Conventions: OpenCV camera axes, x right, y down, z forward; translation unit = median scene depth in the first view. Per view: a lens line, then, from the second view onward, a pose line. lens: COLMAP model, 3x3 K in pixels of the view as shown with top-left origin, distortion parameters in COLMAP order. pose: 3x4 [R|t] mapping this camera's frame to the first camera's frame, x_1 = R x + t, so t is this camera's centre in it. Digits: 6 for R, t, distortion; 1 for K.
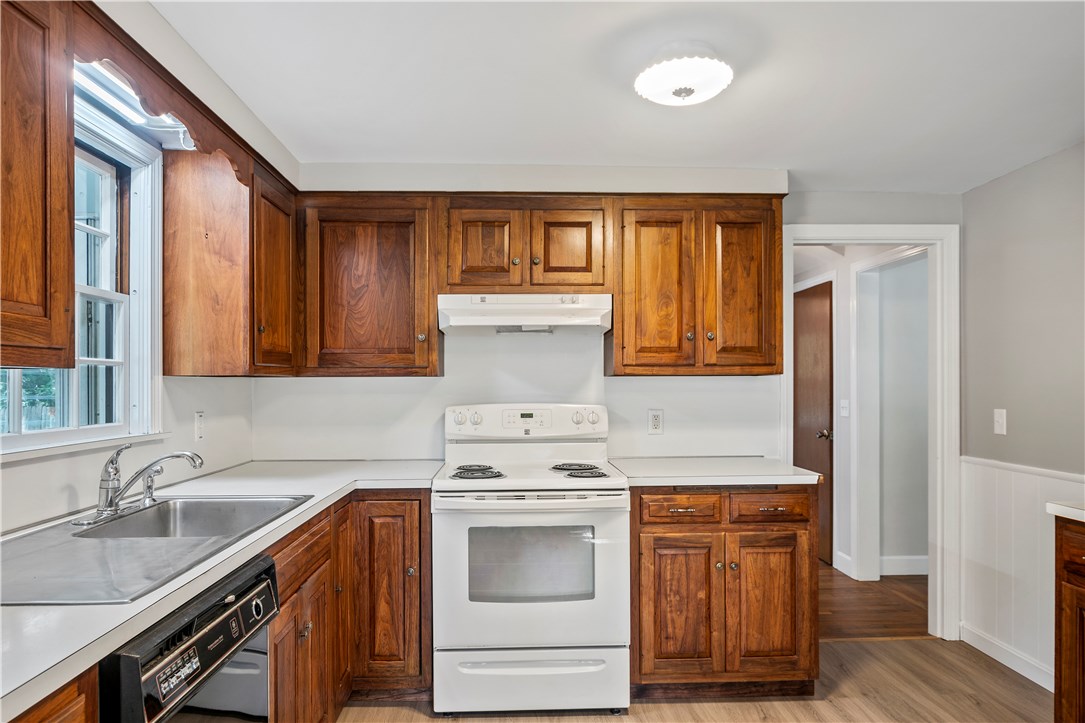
lens RADIAL K [[680.1, 0, 541.8], [0, 680.1, 383.0], [0, 0, 1]] dist [-0.025946, 0.031342]
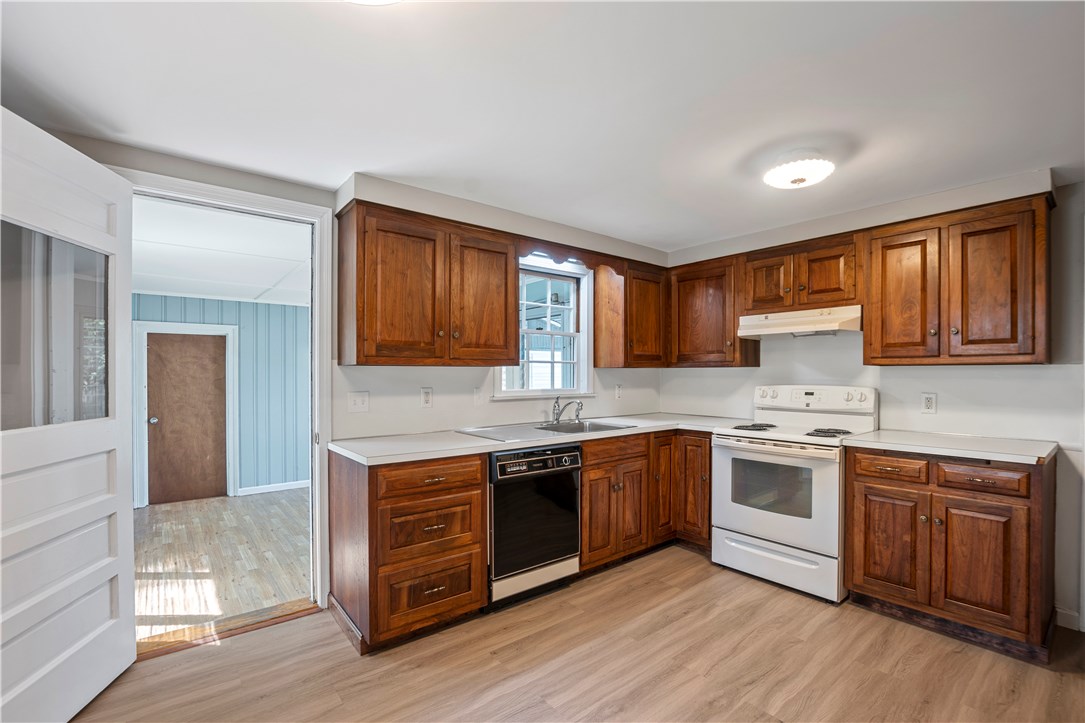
lens RADIAL K [[483.6, 0, 524.1], [0, 483.6, 373.6], [0, 0, 1]] dist [-0.023890, 0.000065]
pose [[0.579930, 0.004043, -0.814656, 0.541405], [-0.000025, 0.999988, 0.004945, 0.000350], [0.814666, -0.002847, 0.579923, -0.097517]]
